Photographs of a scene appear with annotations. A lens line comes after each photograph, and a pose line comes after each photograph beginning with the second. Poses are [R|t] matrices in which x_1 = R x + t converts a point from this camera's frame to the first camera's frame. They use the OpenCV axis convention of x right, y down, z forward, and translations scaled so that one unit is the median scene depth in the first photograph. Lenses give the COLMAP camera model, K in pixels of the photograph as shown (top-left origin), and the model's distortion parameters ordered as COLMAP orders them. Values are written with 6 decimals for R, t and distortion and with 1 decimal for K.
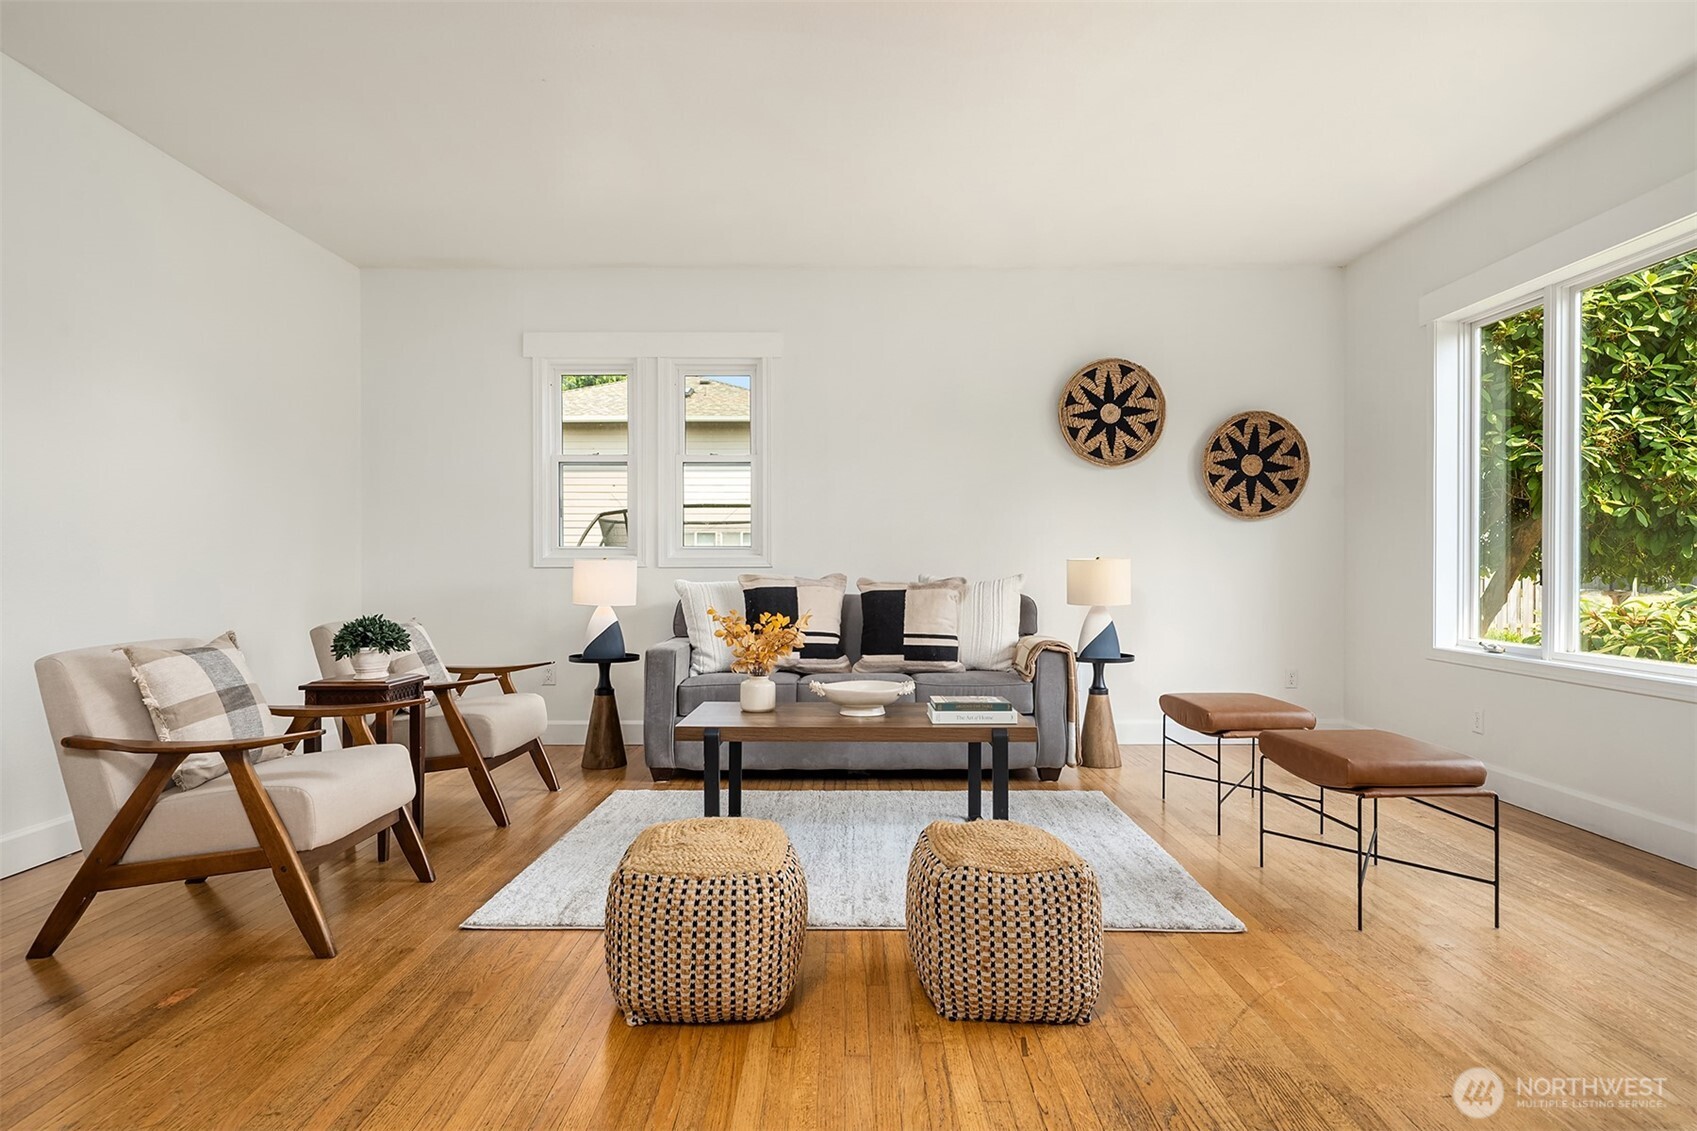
lens RADIAL K [[911.8, 0, 853.8], [0, 911.8, 571.4], [0, 0, 1]] dist [-0.005991, -0.003224]
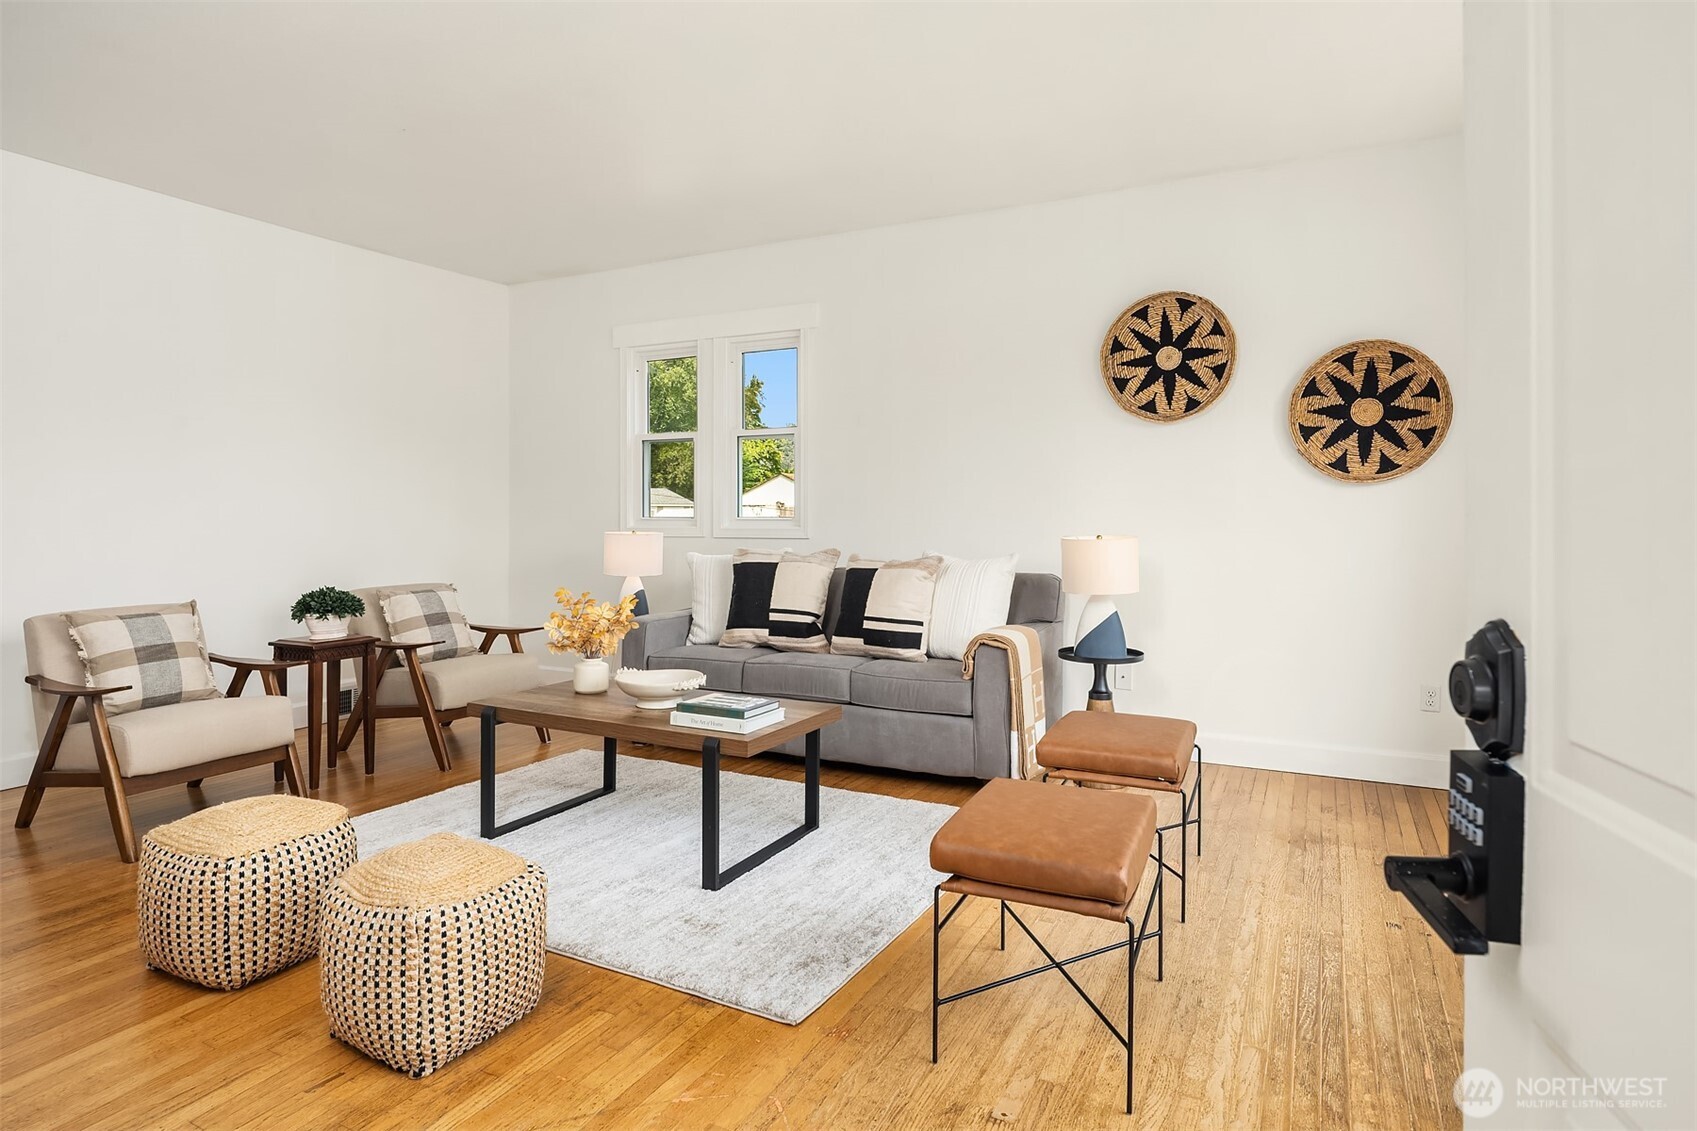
lens RADIAL K [[911.8, 0, 869.2], [0, 911.8, 506.9], [0, 0, 1]] dist [-0.005991, -0.003224]
pose [[0.892987, -0.001687, -0.450079, 0.412299], [-0.001329, 0.999979, -0.006385, -0.032610], [0.450080, 0.006300, 0.892966, 0.139847]]
